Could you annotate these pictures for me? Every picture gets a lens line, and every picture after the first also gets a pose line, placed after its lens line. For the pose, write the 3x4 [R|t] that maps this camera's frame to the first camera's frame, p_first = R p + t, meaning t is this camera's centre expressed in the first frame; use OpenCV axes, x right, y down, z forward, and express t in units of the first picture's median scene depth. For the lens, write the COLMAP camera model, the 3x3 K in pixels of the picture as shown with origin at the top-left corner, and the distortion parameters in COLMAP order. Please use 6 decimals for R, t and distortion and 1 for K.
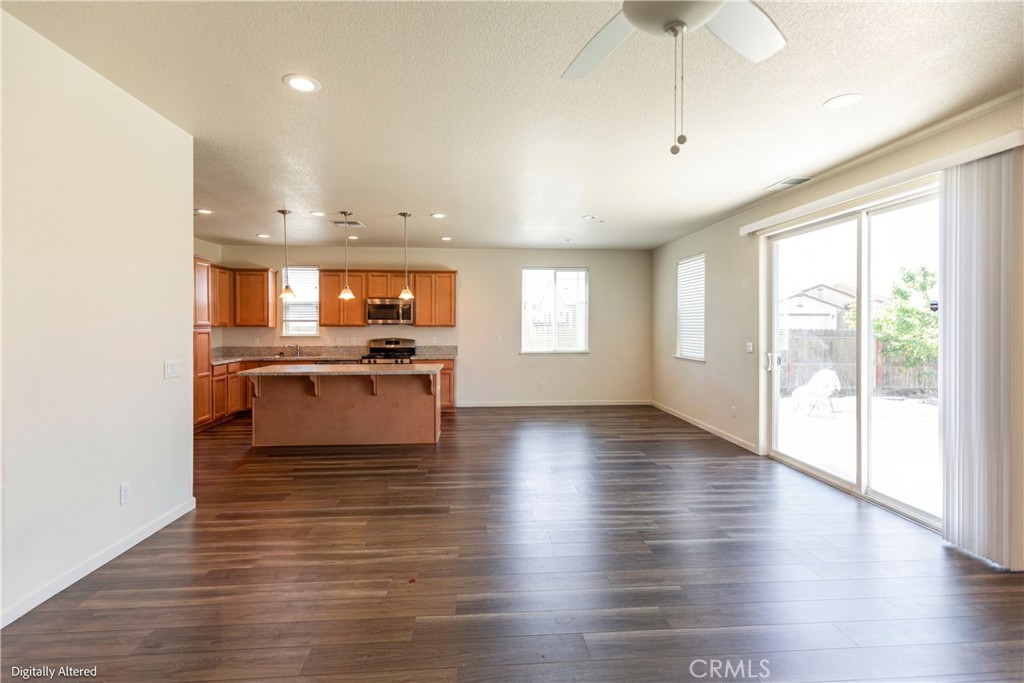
lens RADIAL K [[468.8, 0, 509.8], [0, 468.8, 325.0], [0, 0, 1]] dist [0.013498, -0.000613]
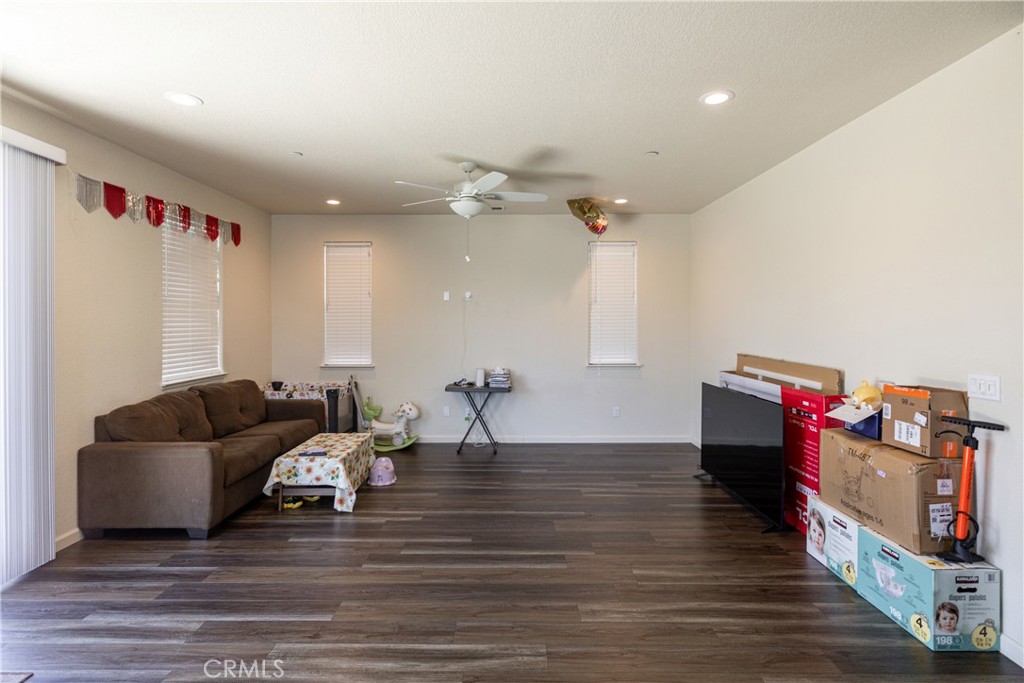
lens RADIAL K [[532.0, 0, 509.8], [0, 532.0, 334.7], [0, 0, 1]] dist [0.000195, 0.000008]
pose [[-0.997660, -0.002323, 0.068335, -0.052276], [-0.000468, 0.999632, 0.027140, -0.009394], [-0.068373, 0.027044, -0.997293, 1.897971]]
